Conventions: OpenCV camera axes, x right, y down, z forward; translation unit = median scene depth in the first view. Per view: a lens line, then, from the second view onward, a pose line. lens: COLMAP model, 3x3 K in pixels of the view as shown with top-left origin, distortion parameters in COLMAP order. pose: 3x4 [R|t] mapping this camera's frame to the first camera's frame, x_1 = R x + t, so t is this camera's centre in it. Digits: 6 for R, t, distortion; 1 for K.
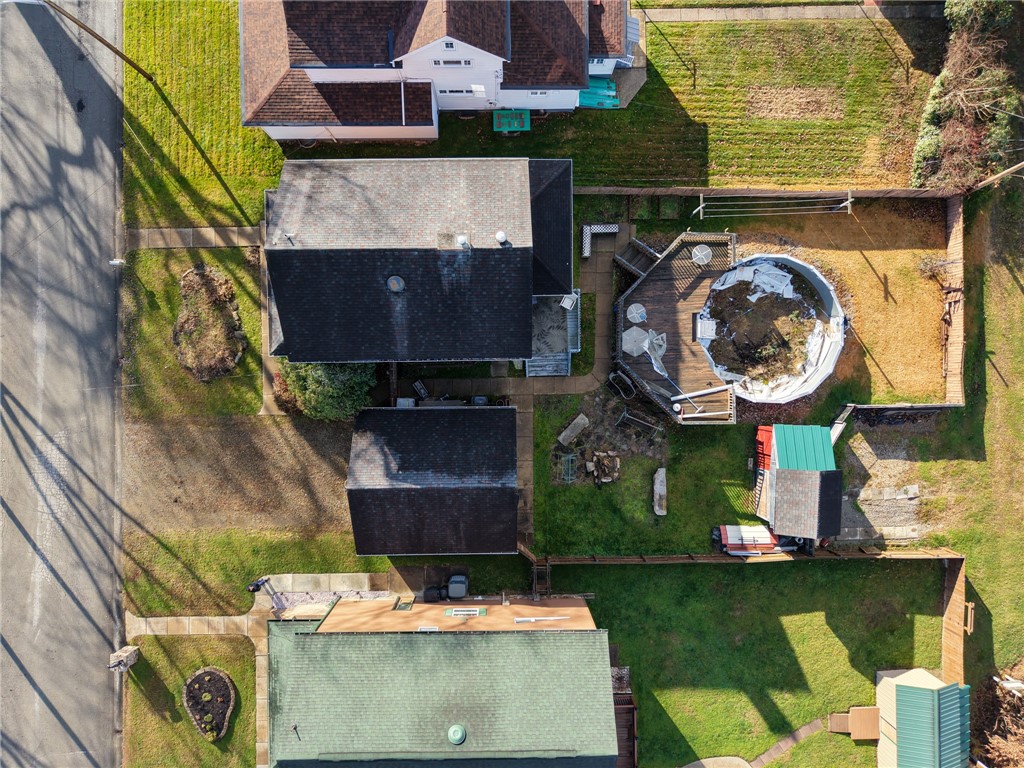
lens RADIAL K [[692.1, 0, 512.0], [0, 692.1, 384.0], [0, 0, 1]] dist [0.004018, -0.000428]
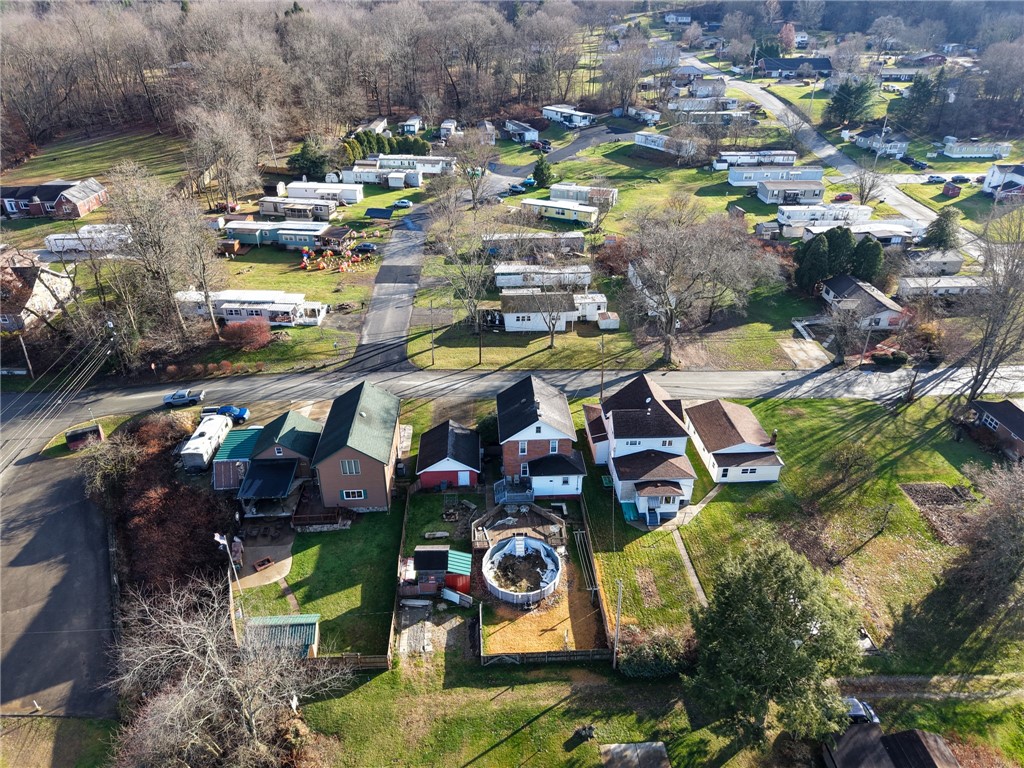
lens RADIAL K [[692.1, 0, 512.0], [0, 692.1, 384.0], [0, 0, 1]] dist [0.004018, -0.000428]
pose [[0.049588, 0.466792, -0.882976, 1.738155], [-0.997893, -0.013869, -0.063374, 0.071732], [-0.041828, 0.884258, 0.465121, -0.301044]]
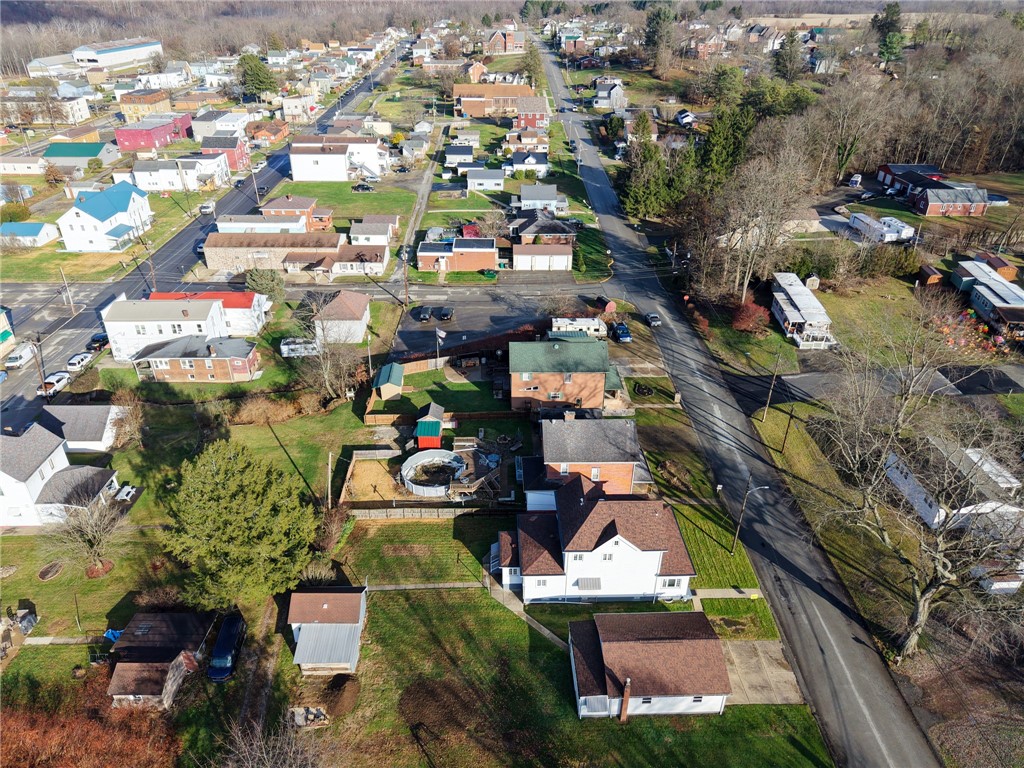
lens RADIAL K [[692.1, 0, 512.0], [0, 692.1, 384.0], [0, 0, 1]] dist [0.004018, -0.000428]
pose [[-0.998696, -0.023798, -0.045173, 0.207546], [-0.025884, -0.526642, 0.849693, -1.810267], [-0.044011, 0.849754, 0.525339, -0.428890]]
